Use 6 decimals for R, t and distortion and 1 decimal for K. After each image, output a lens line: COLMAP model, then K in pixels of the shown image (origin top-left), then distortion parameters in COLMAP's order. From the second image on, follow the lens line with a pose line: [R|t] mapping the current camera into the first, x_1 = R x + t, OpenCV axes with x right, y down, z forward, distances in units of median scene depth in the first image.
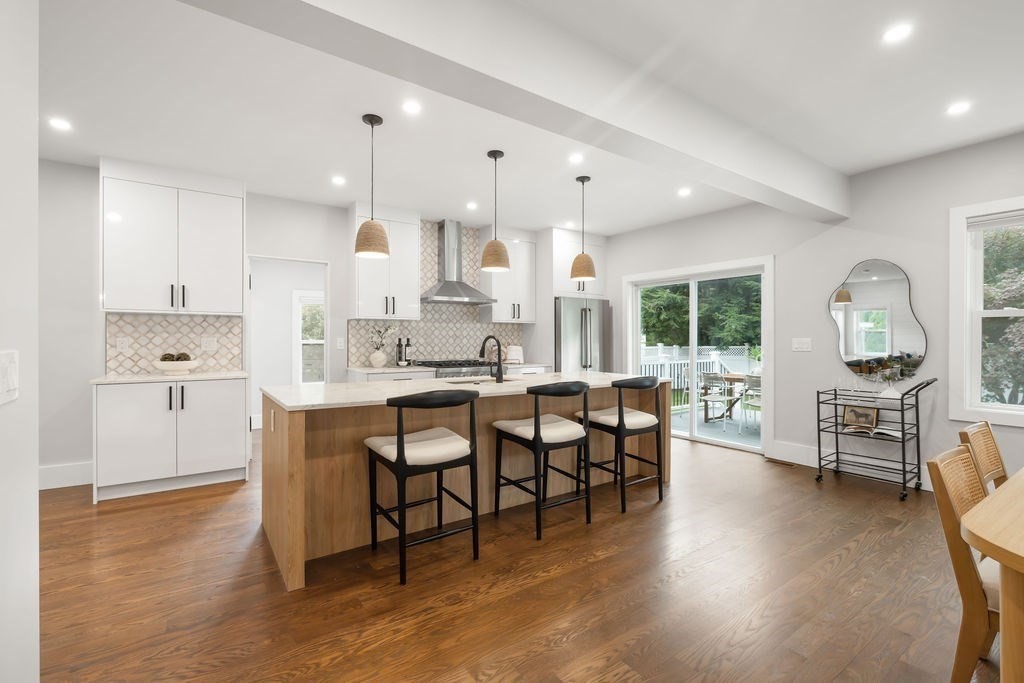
lens RADIAL K [[465.0, 0, 512.6], [0, 465.0, 337.9], [0, 0, 1]] dist [-0.001363, -0.000052]
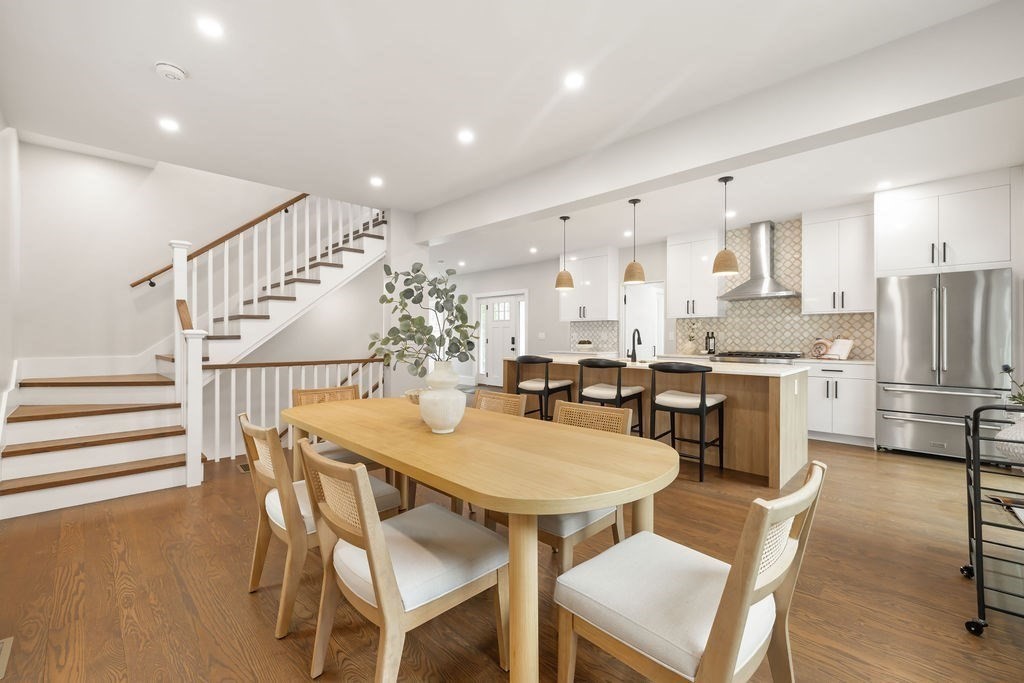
lens RADIAL K [[439.2, 0, 512.4], [0, 439.2, 338.2], [0, 0, 1]] dist [-0.002702, -0.000003]
pose [[0.169327, 0.002089, -0.985558, 0.782134], [0.002591, 0.999993, 0.002565, 0.012285], [0.985557, -0.002988, 0.169320, 0.266491]]
